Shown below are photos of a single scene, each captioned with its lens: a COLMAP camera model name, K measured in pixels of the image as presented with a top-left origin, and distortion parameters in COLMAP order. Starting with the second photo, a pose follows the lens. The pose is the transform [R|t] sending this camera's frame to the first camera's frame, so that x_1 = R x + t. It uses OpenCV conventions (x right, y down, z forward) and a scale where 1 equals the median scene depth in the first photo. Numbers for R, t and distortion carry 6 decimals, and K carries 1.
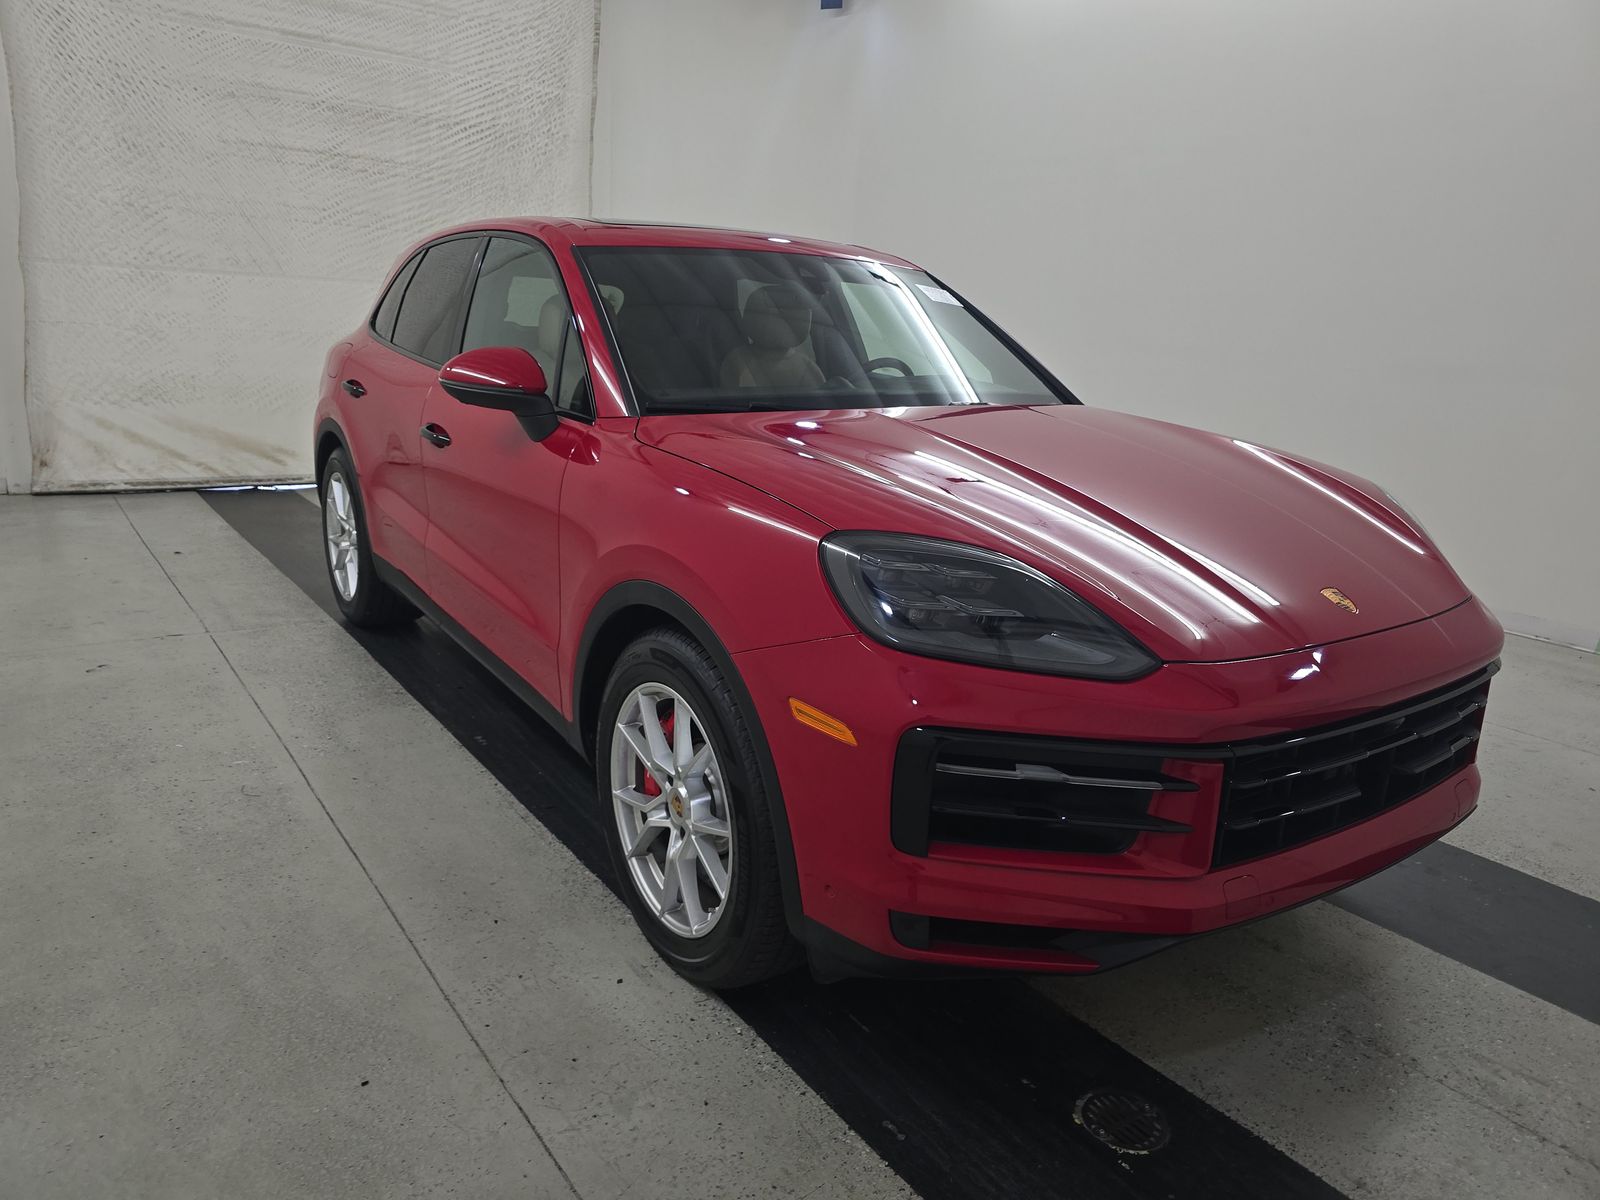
lens RADIAL K [[1069.0, 0, 804.0], [0, 1069.0, 605.0], [0, 0, 1]] dist [0.038496, -0.038402]
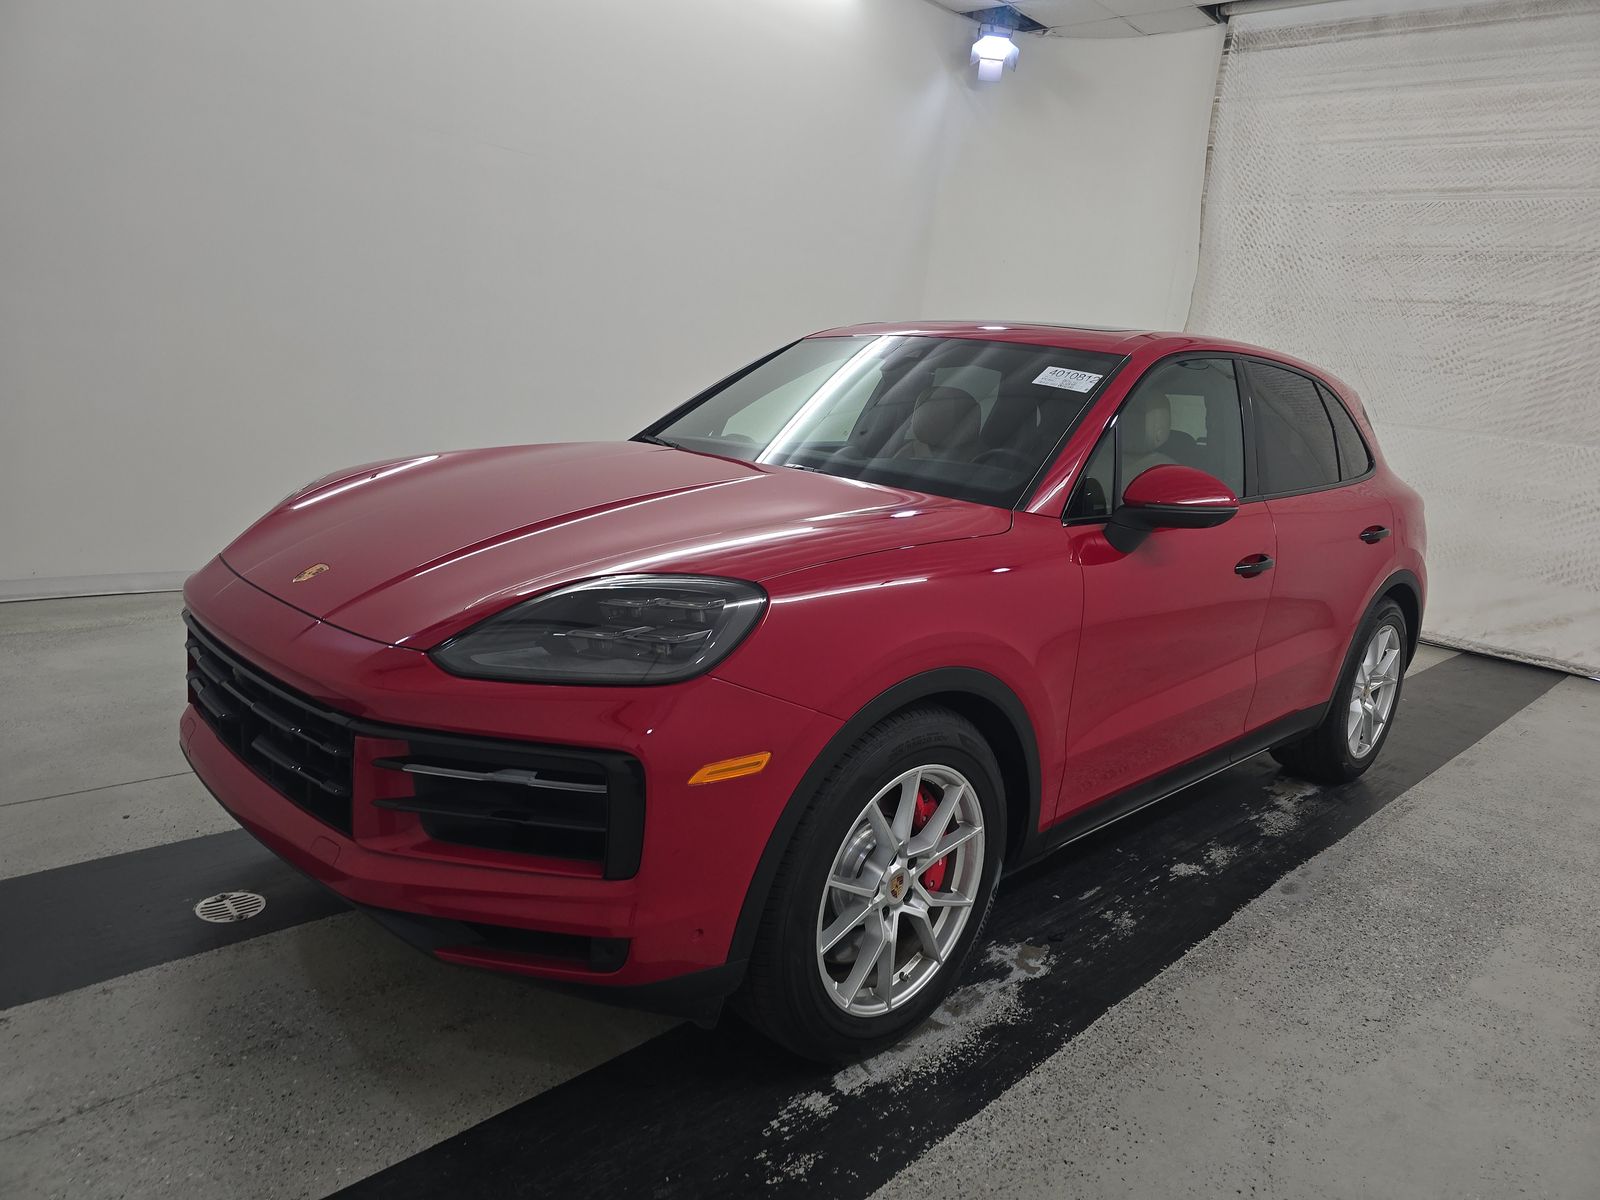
lens RADIAL K [[1069.0, 0, 804.0], [0, 1069.0, 605.0], [0, 0, 1]] dist [0.038496, -0.038402]
pose [[0.183307, 0.174498, -0.967445, 0.418512], [-0.338859, 0.935022, 0.104444, -0.065435], [0.922807, 0.308682, 0.230526, 0.308953]]
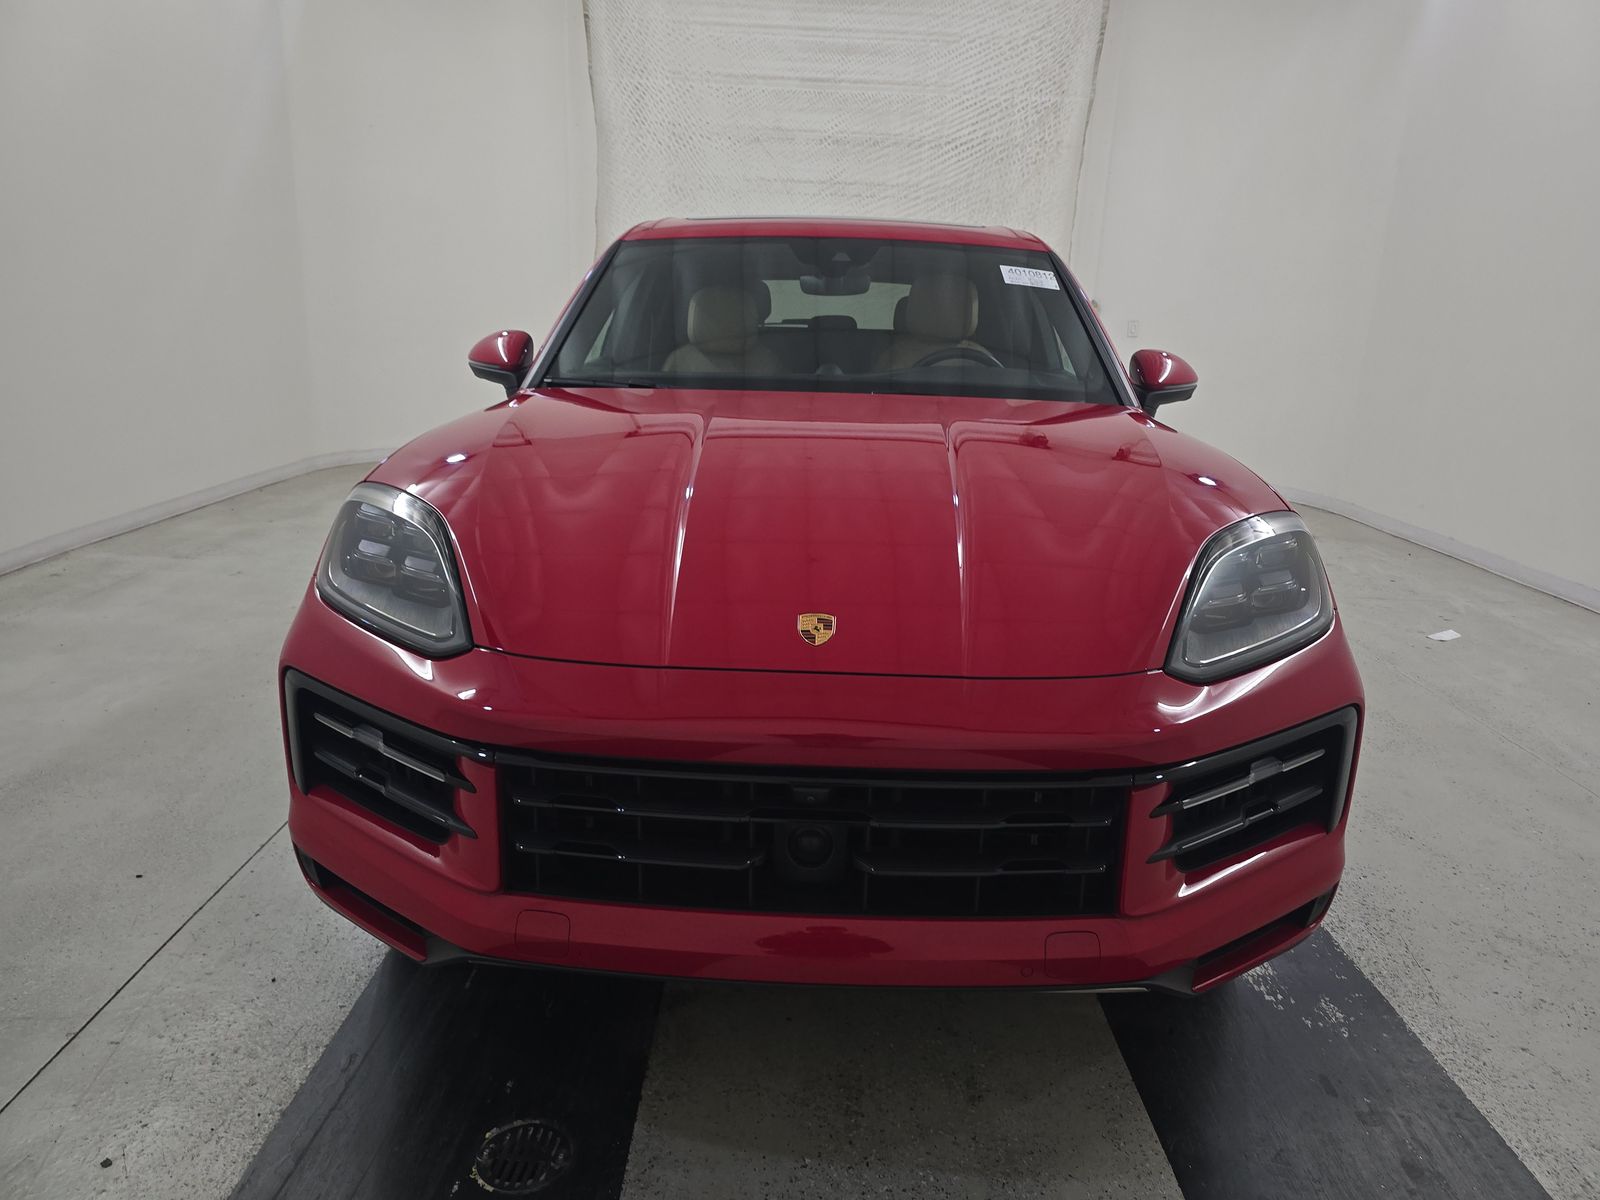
lens RADIAL K [[1069.0, 0, 804.0], [0, 1069.0, 605.0], [0, 0, 1]] dist [0.038496, -0.038402]
pose [[0.805824, 0.138852, -0.575645, 0.236657], [-0.149488, 0.988334, 0.029134, -0.010540], [0.572975, 0.062575, 0.817181, 0.091304]]
